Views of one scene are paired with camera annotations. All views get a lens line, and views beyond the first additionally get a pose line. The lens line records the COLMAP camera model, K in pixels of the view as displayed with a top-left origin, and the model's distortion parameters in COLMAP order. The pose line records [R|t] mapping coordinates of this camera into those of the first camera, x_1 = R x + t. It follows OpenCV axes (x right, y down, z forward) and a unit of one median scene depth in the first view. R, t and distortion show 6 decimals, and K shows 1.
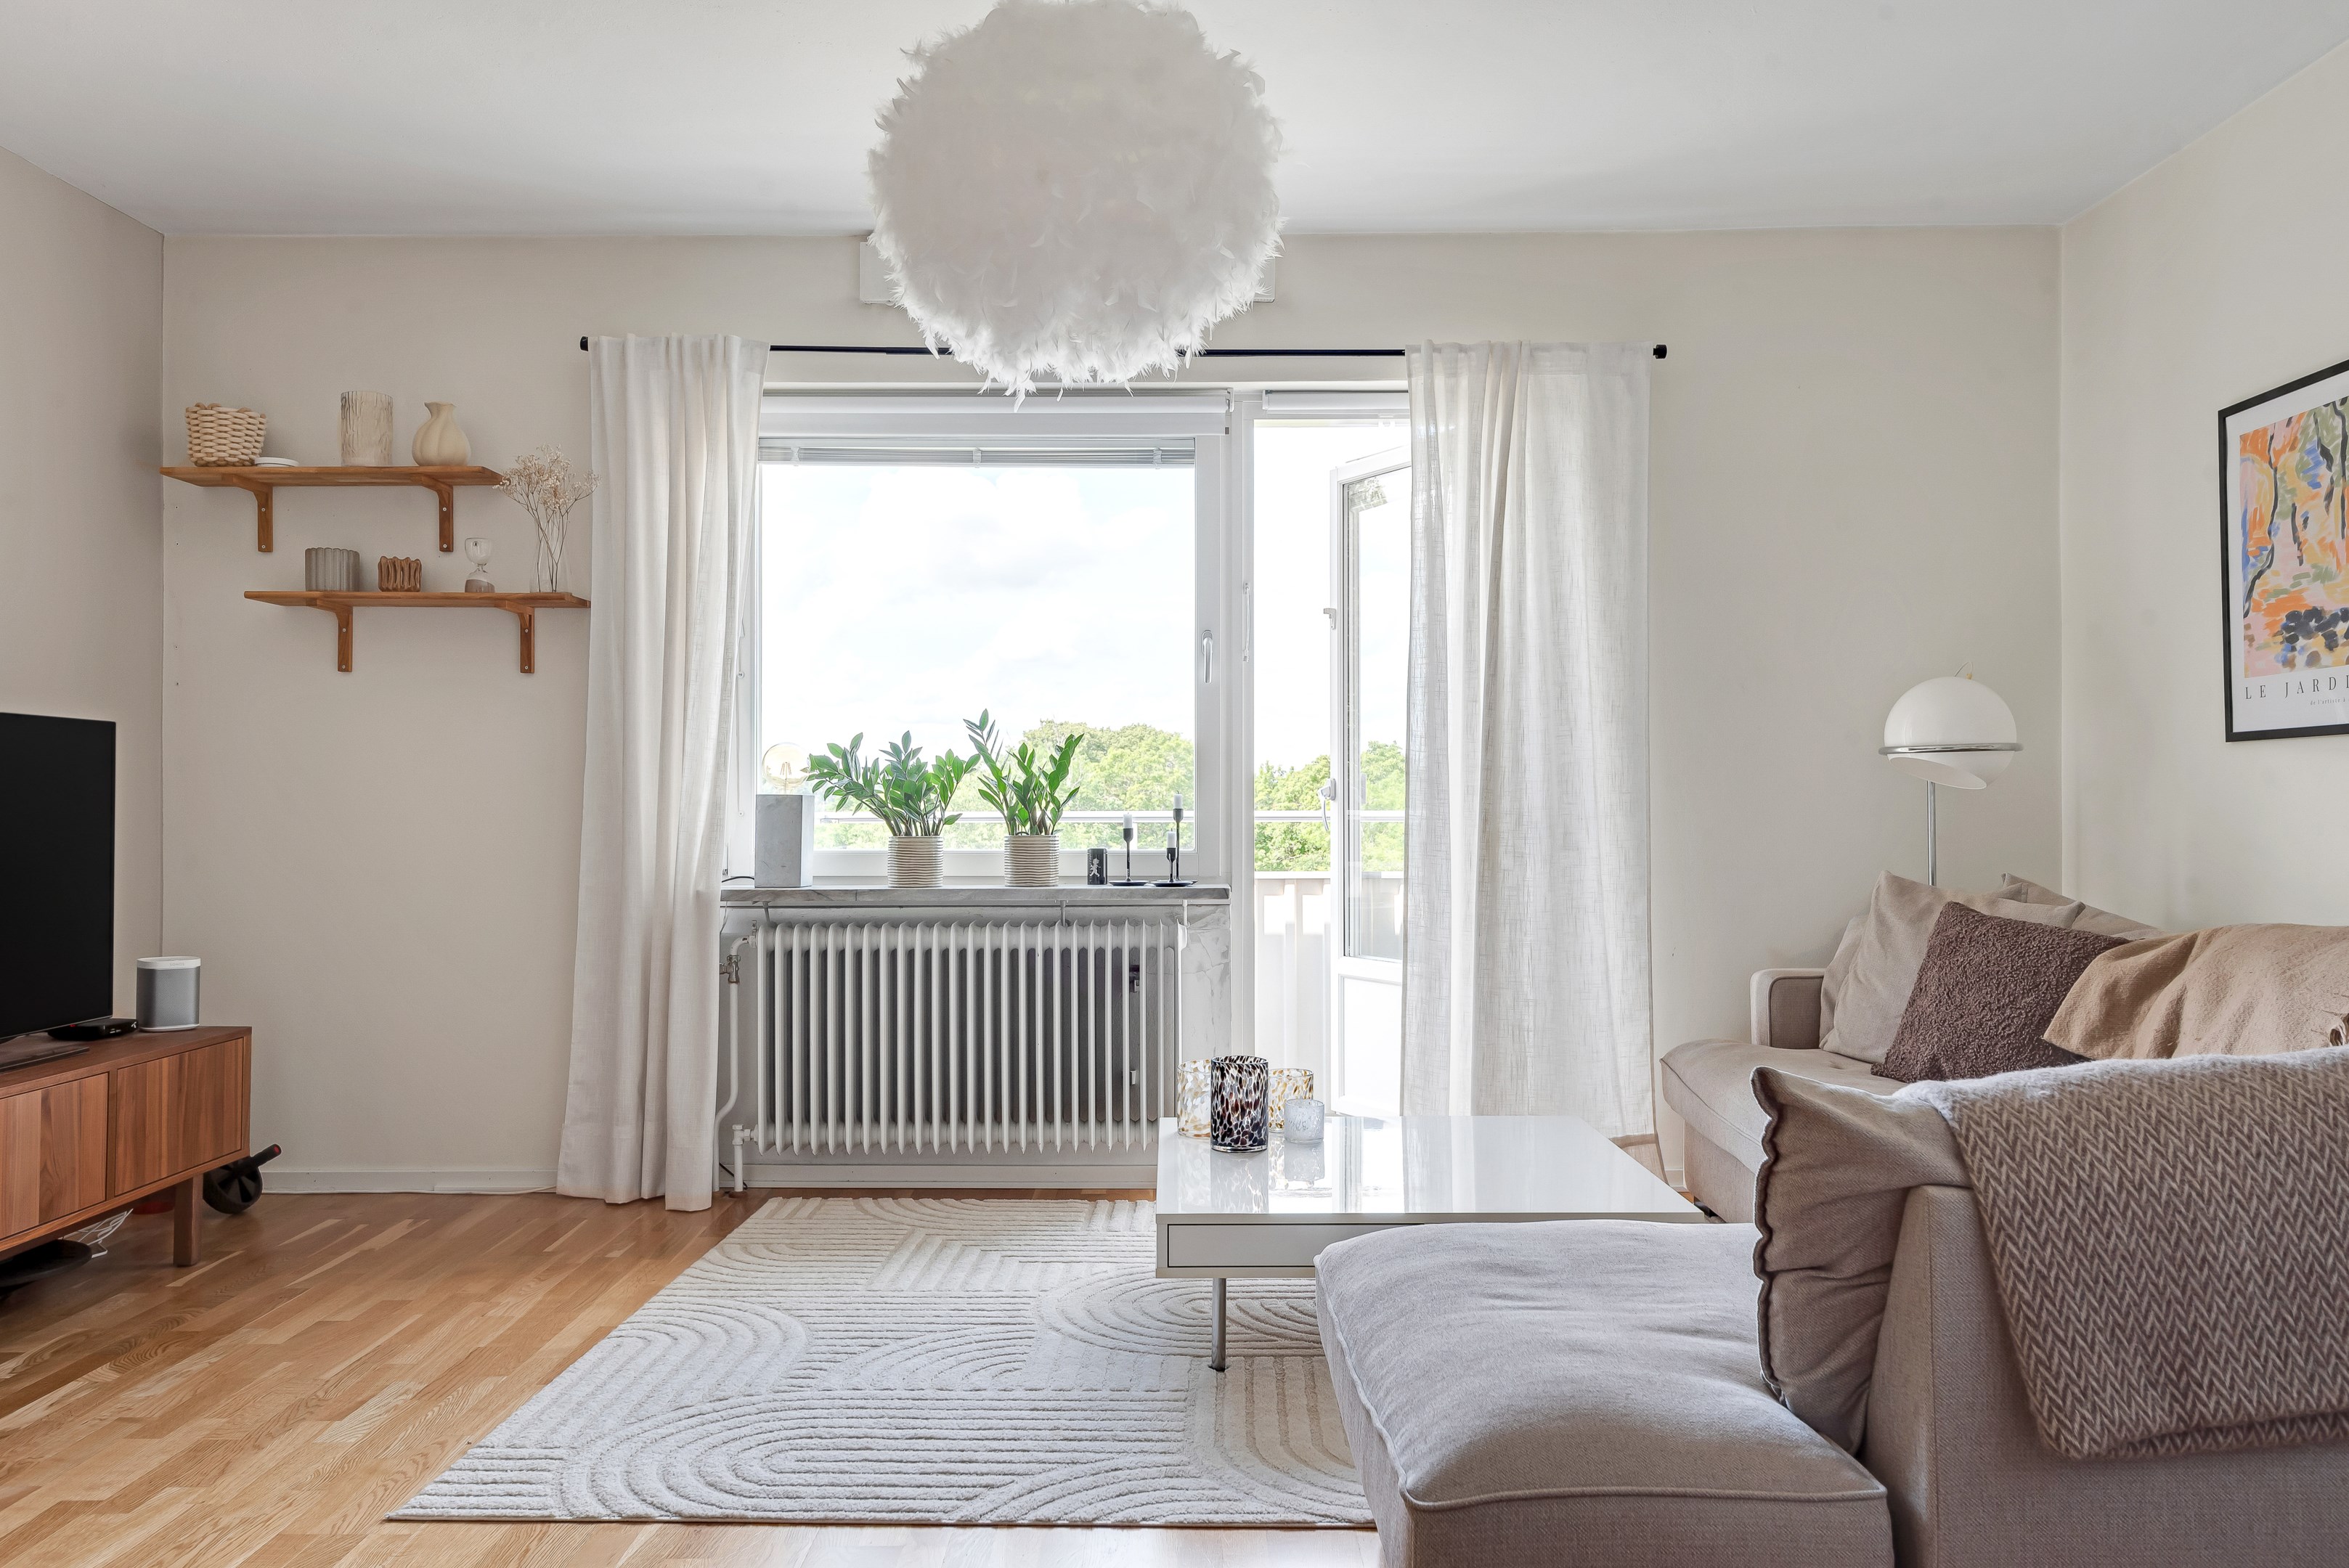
lens RADIAL K [[1717.9, 0, 1155.6], [0, 1717.9, 814.3], [0, 0, 1]] dist [0.055457, -0.055590]
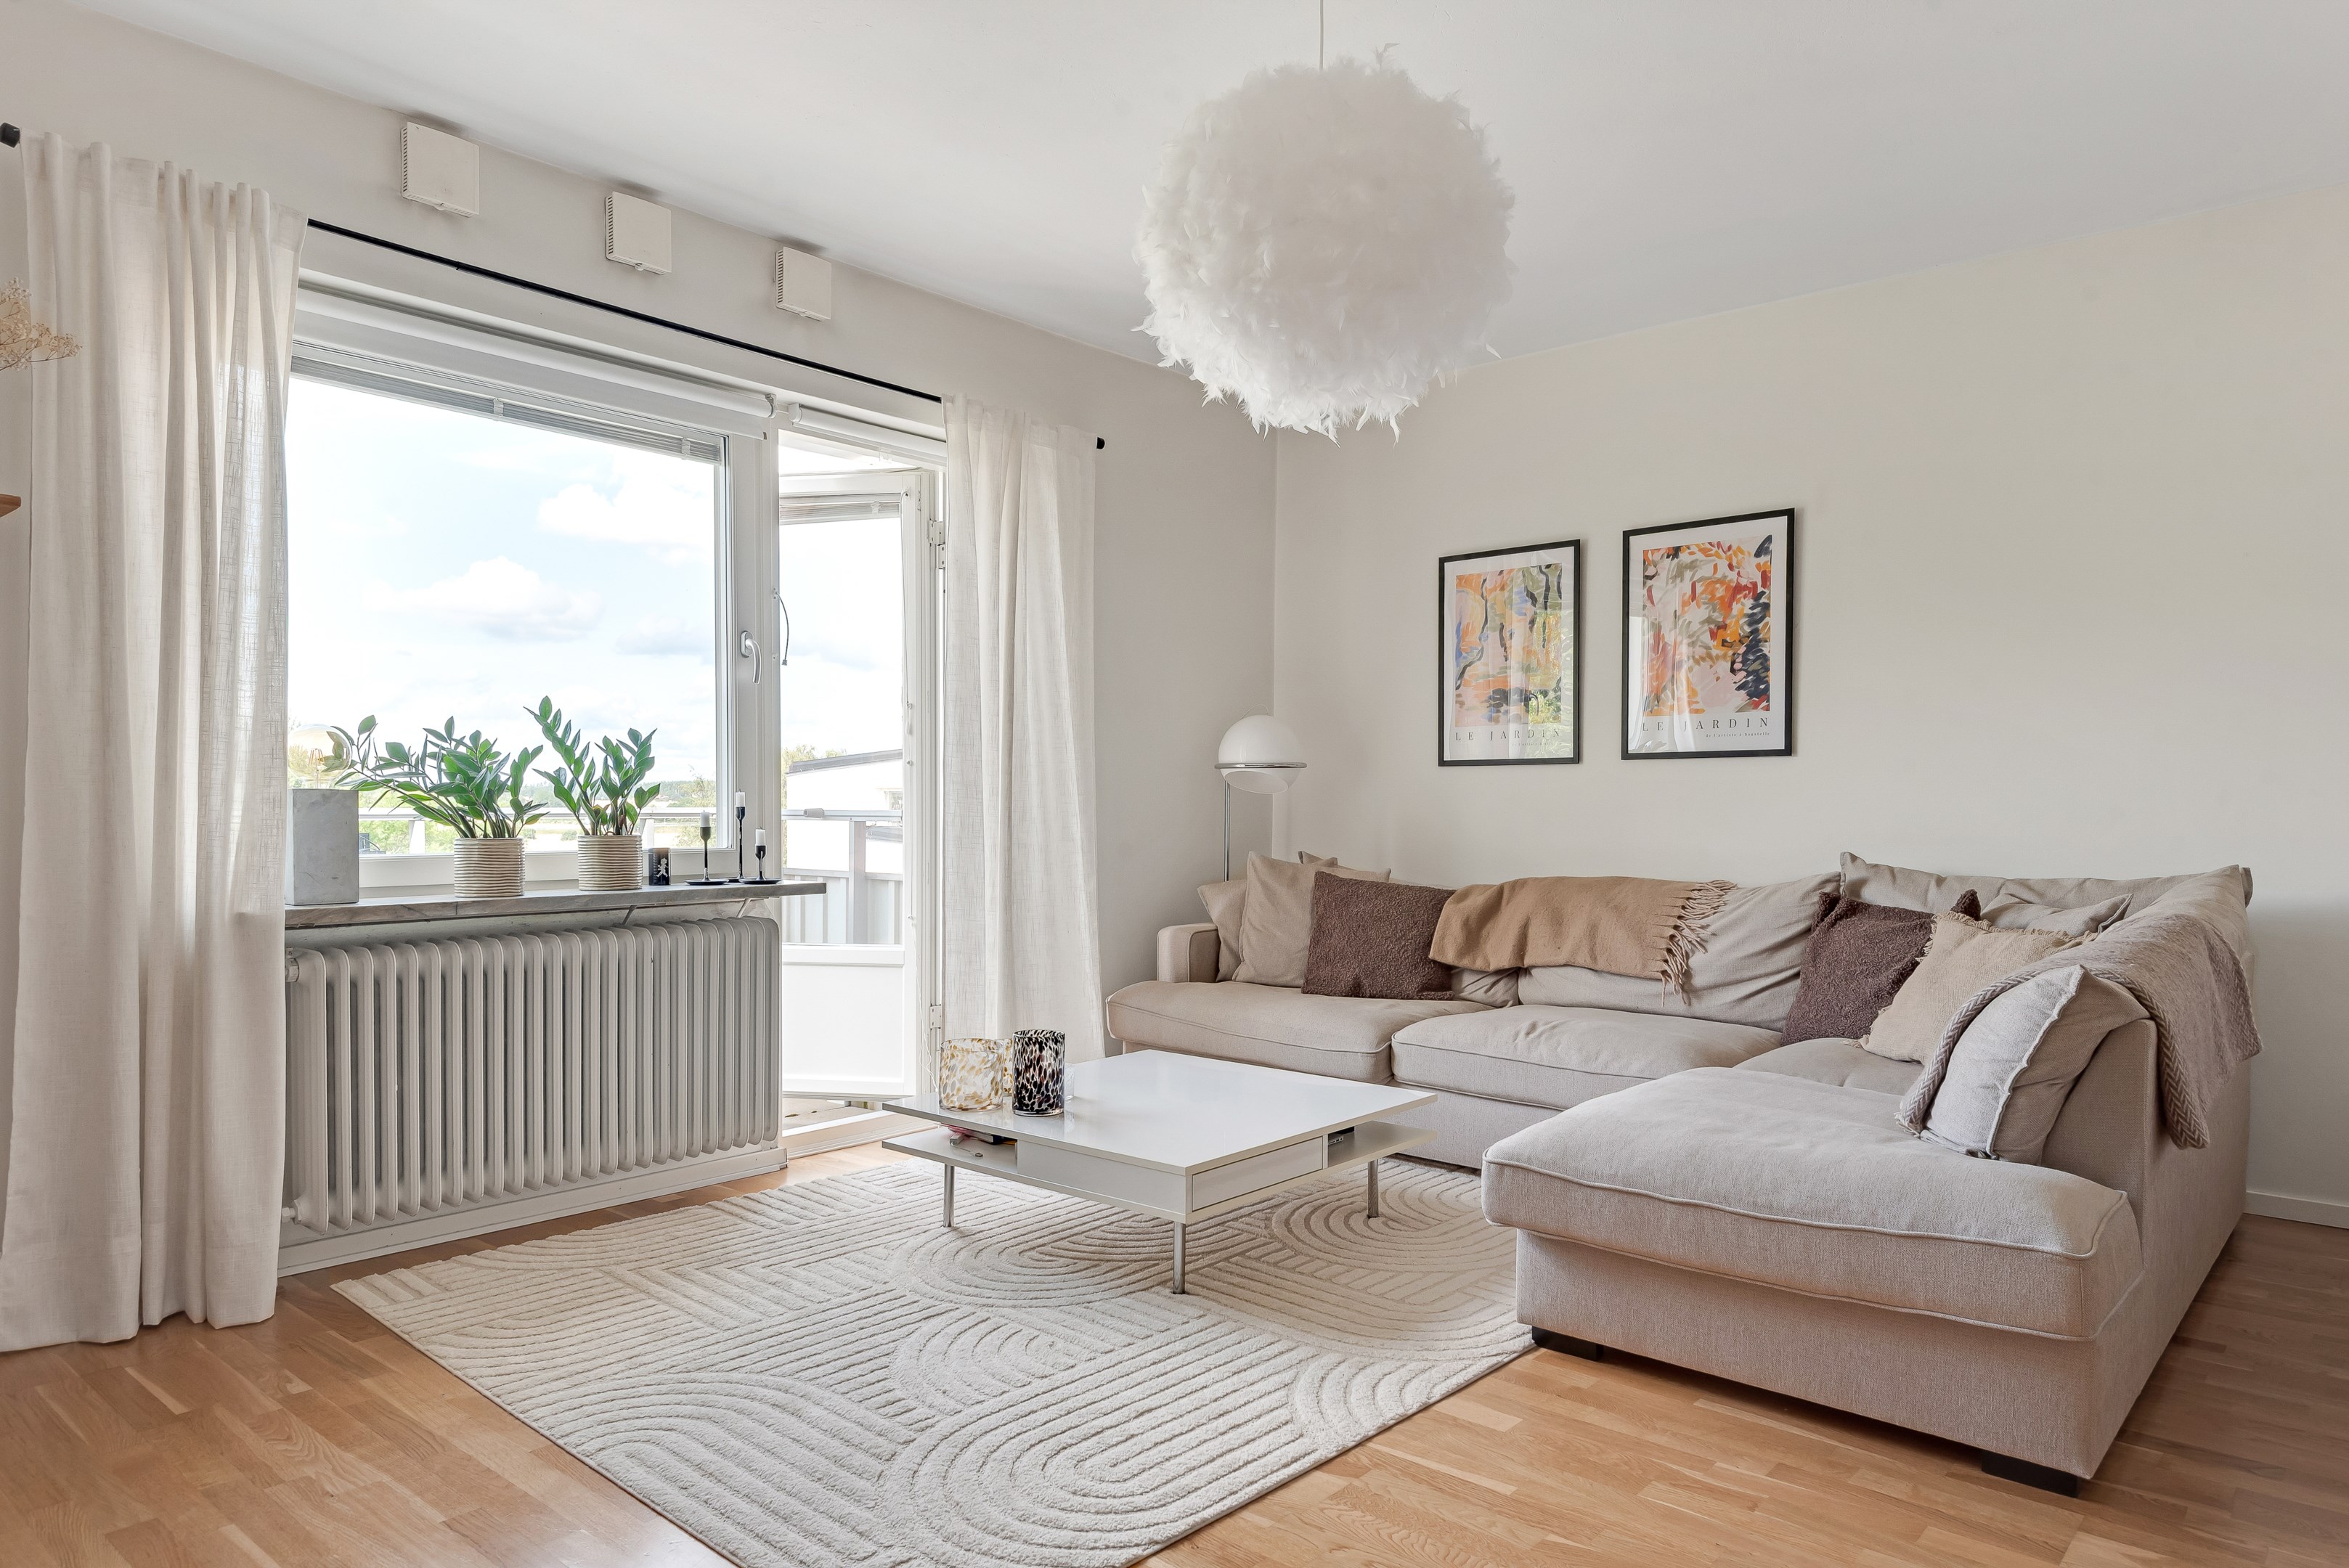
lens RADIAL K [[1460.8, 0, 1172.6], [0, 1460.8, 858.9], [0, 0, 1]] dist [0.043368, -0.029311]
pose [[0.661829, -0.026259, 0.749195, -0.473503], [-0.000742, 0.999363, 0.035682, -0.003372], [-0.749654, -0.024171, 0.661388, 0.244492]]
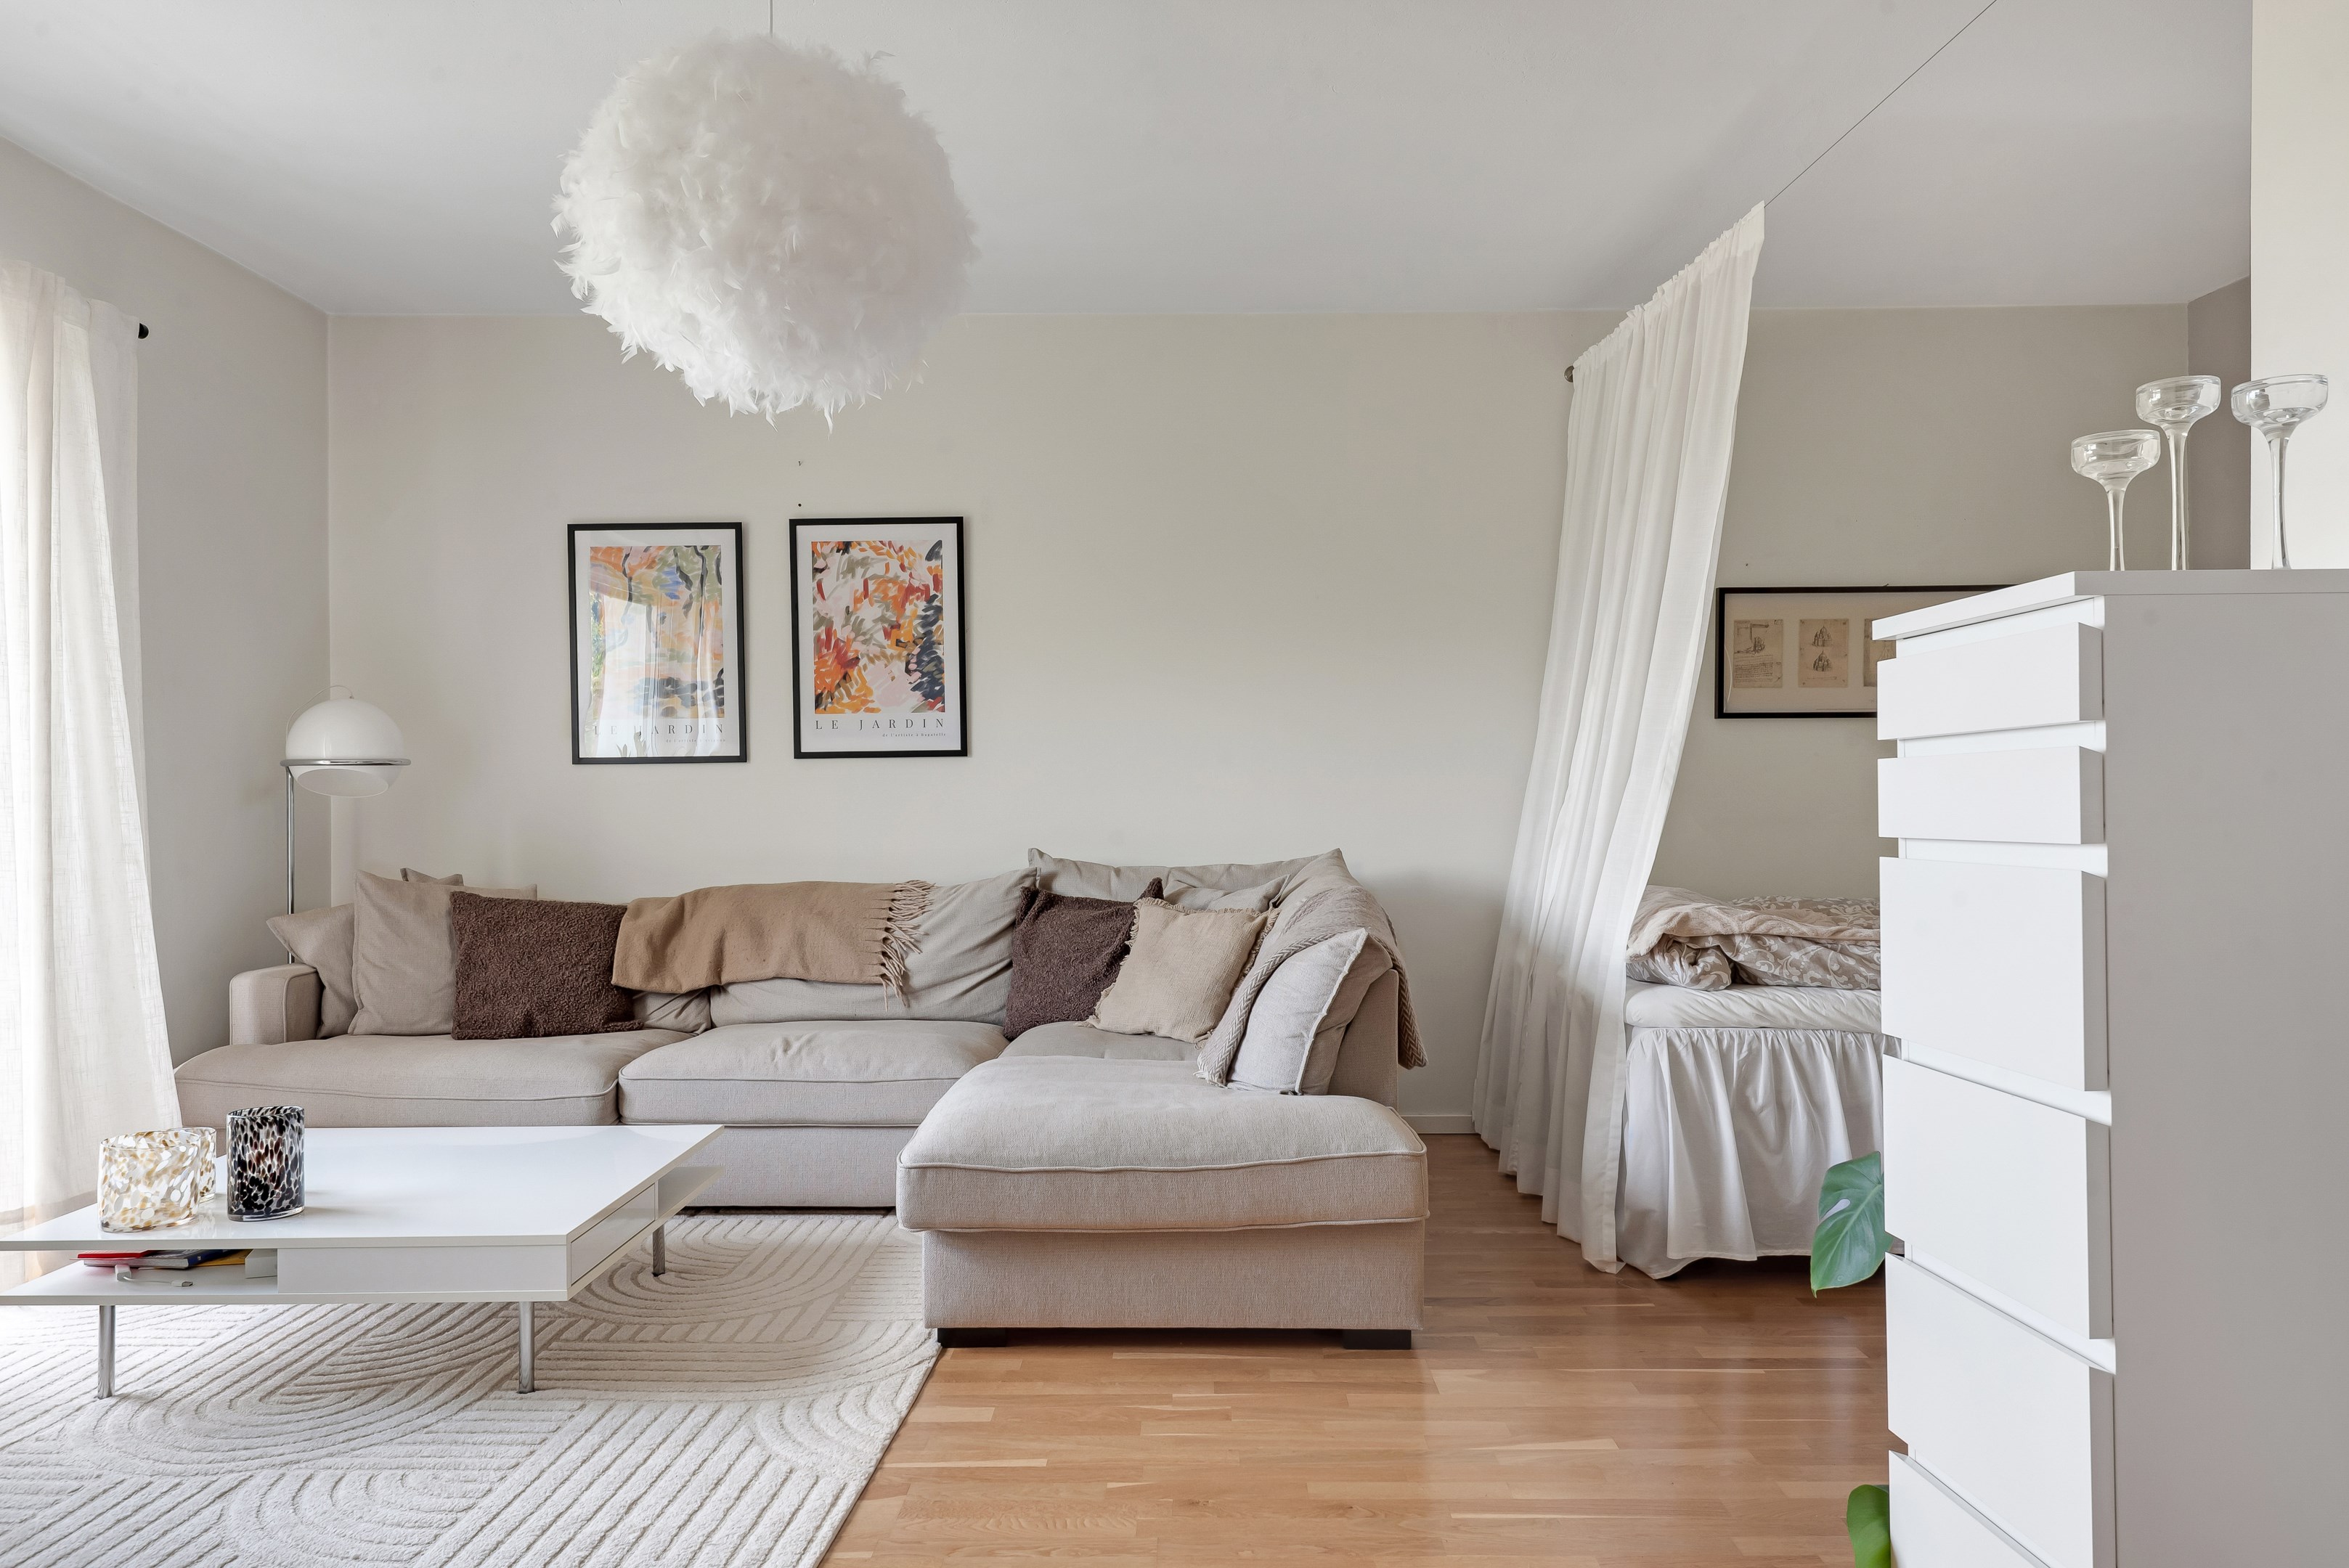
lens RADIAL K [[1717.9, 0, 1155.6], [0, 1717.9, 814.3], [0, 0, 1]] dist [0.055457, -0.055590]
pose [[0.028597, -0.007077, 0.999566, -0.632353], [0.012783, 0.999896, 0.006714, -0.004078], [-0.999509, 0.012586, 0.028684, 0.419121]]
